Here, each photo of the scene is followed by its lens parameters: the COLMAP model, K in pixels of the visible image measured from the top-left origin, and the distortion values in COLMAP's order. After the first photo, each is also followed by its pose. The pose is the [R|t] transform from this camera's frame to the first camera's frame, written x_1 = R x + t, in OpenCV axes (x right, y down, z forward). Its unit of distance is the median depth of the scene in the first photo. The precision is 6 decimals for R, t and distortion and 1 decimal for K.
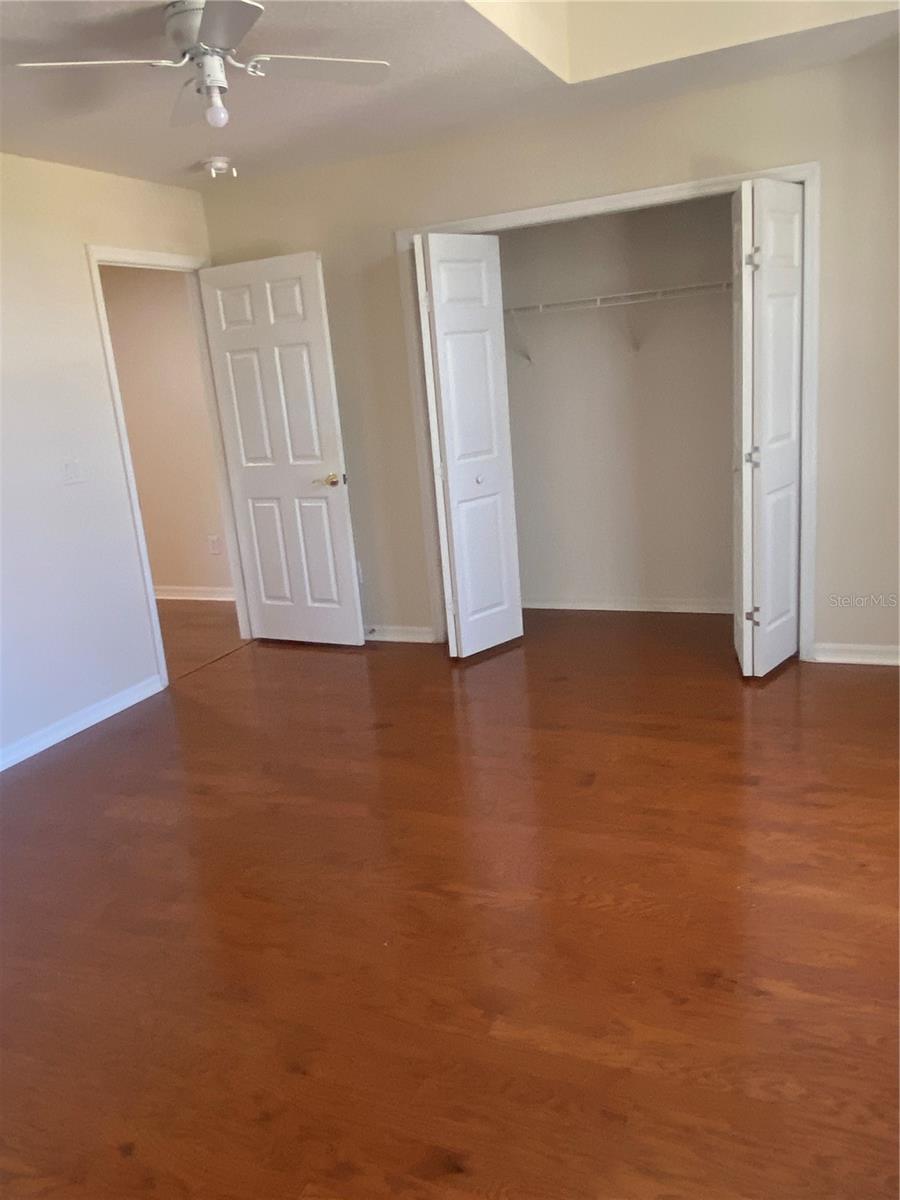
lens RADIAL K [[906.7, 0, 443.0], [0, 906.7, 605.1], [0, 0, 1]] dist [0.083342, -0.111585]
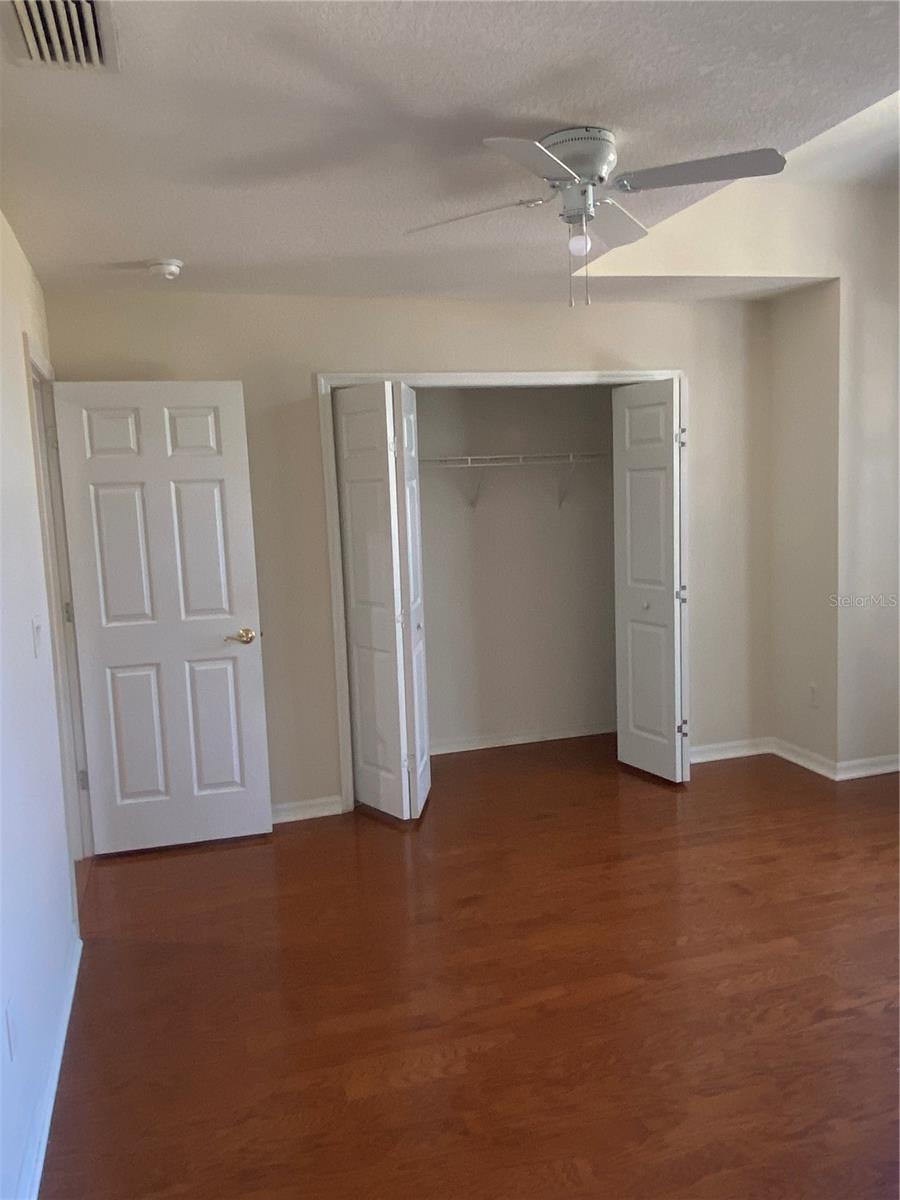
lens RADIAL K [[906.7, 0, 447.2], [0, 906.7, 599.2], [0, 0, 1]] dist [0.083342, -0.111585]
pose [[0.755527, -0.021924, 0.654750, -0.536396], [0.144217, 0.980488, -0.133583, -0.031183], [-0.639046, 0.195351, 0.743947, 0.242026]]
